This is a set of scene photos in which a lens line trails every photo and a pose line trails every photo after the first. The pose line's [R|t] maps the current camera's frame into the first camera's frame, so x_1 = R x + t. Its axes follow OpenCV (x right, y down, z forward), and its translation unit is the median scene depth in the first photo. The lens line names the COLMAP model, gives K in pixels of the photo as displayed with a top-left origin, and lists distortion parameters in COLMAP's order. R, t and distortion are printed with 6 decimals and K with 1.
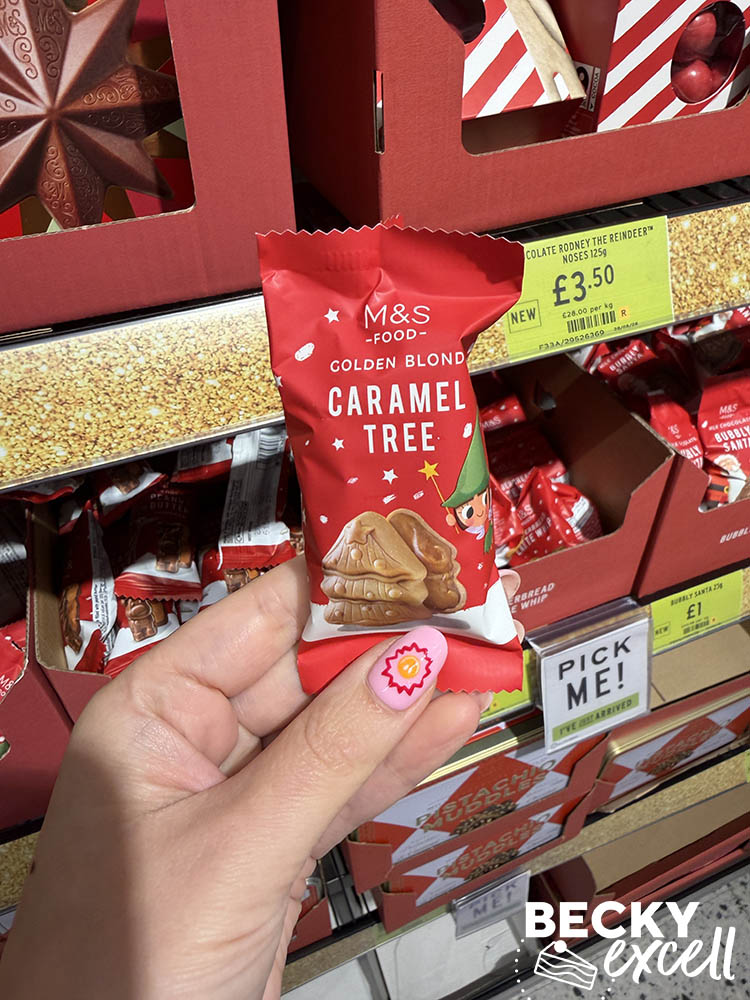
lens RADIAL K [[739.9, 0, 373.0], [0, 739.9, 449.0], [0, 0, 1]] dist [-0.007047, 0.001258]
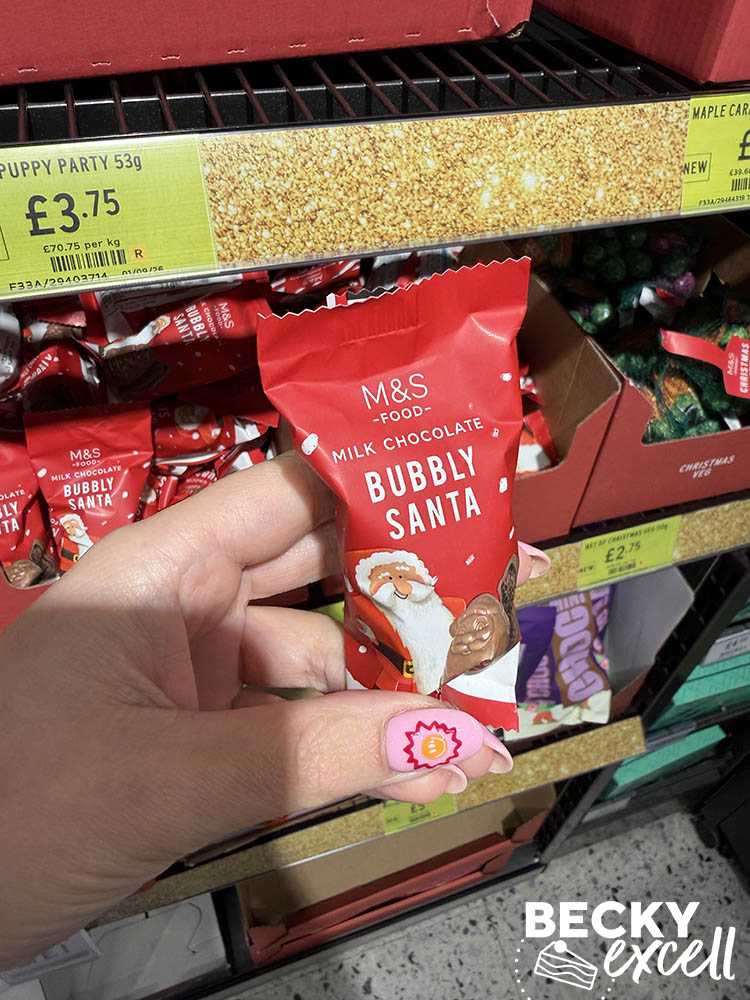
lens RADIAL K [[739.9, 0, 371.5], [0, 739.9, 450.6], [0, 0, 1]] dist [-0.007047, 0.001258]
pose [[0.996399, 0.083821, 0.012808, 0.715867], [-0.084545, 0.993634, 0.074459, -0.131088], [-0.006485, -0.075273, 0.997142, 0.221831]]
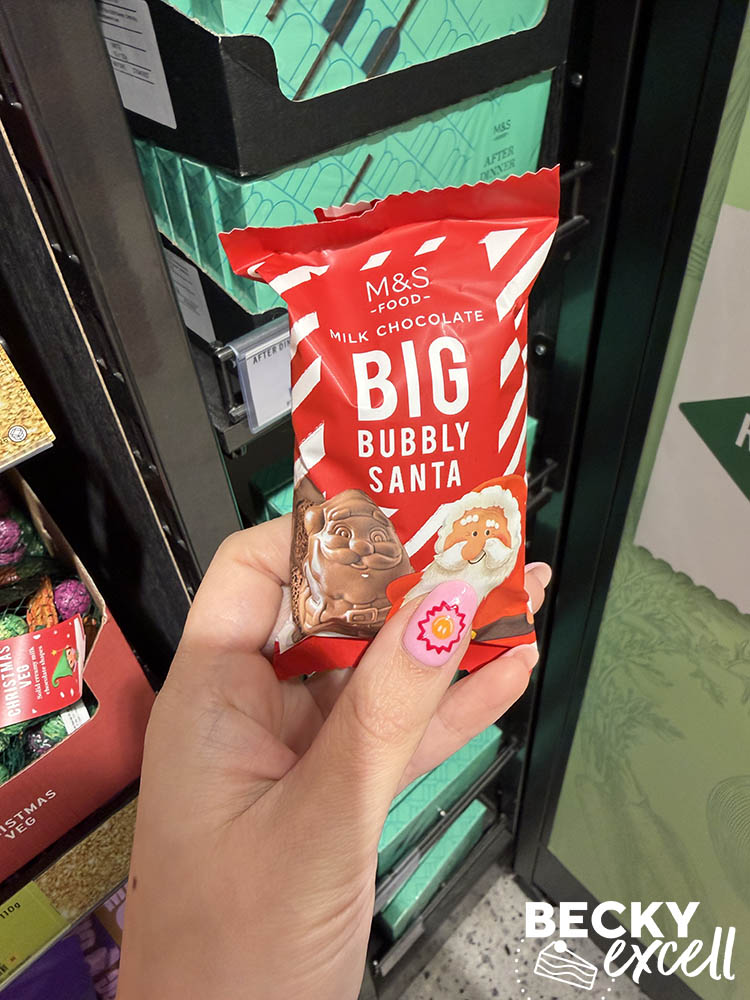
lens RADIAL K [[739.9, 0, 378.8], [0, 739.9, 441.8], [0, 0, 1]] dist [-0.007047, 0.001258]
pose [[0.926220, -0.285252, 0.246472, 1.410770], [0.286605, 0.957542, 0.031164, -0.346271], [-0.244896, 0.041776, 0.968649, 0.394671]]
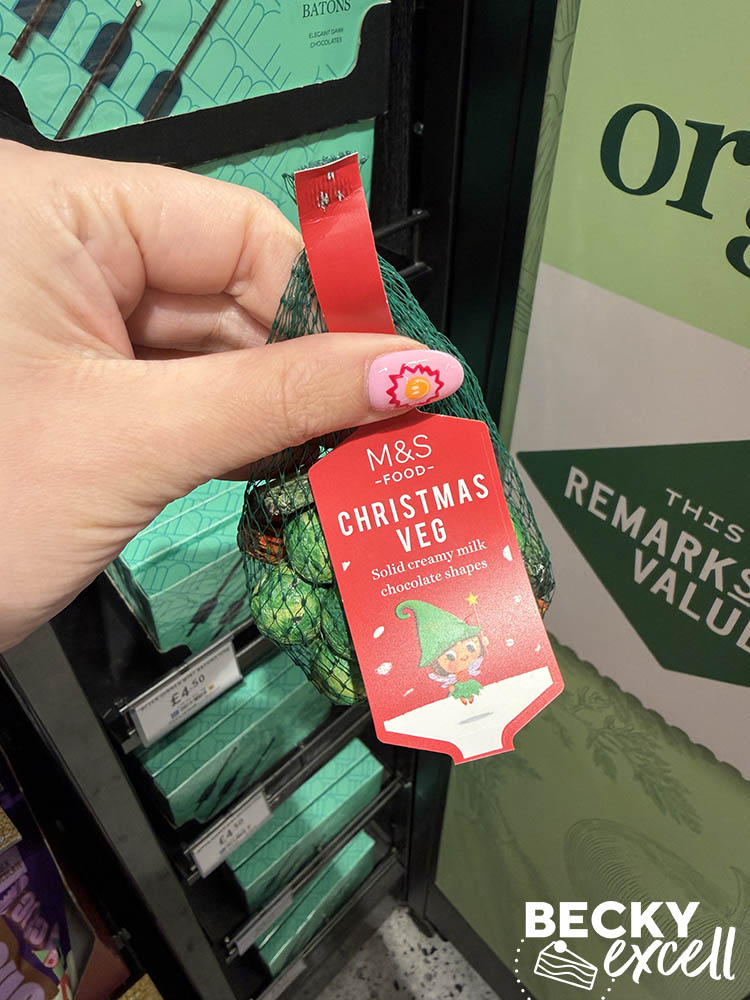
lens RADIAL K [[739.9, 0, 382.3], [0, 739.9, 449.5], [0, 0, 1]] dist [-0.007047, 0.001258]
pose [[0.920179, -0.243752, 0.306359, 1.569871], [0.246151, 0.968722, 0.031419, -0.328641], [-0.304435, 0.046499, 0.951397, 0.355823]]
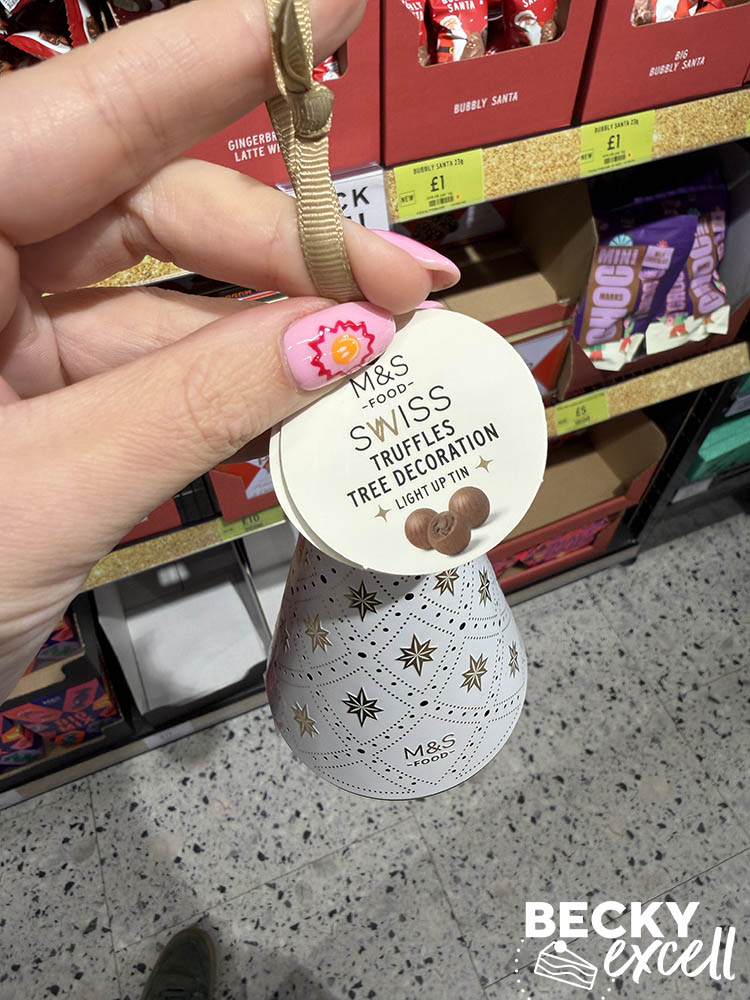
lens RADIAL K [[739.9, 0, 371.1], [0, 739.9, 454.3], [0, 0, 1]] dist [-0.007047, 0.001258]
pose [[0.999757, -0.000178, 0.022052, 0.308556], [-0.004324, 0.978973, 0.203945, 0.403449], [-0.021625, -0.203991, 0.978734, -0.220624]]
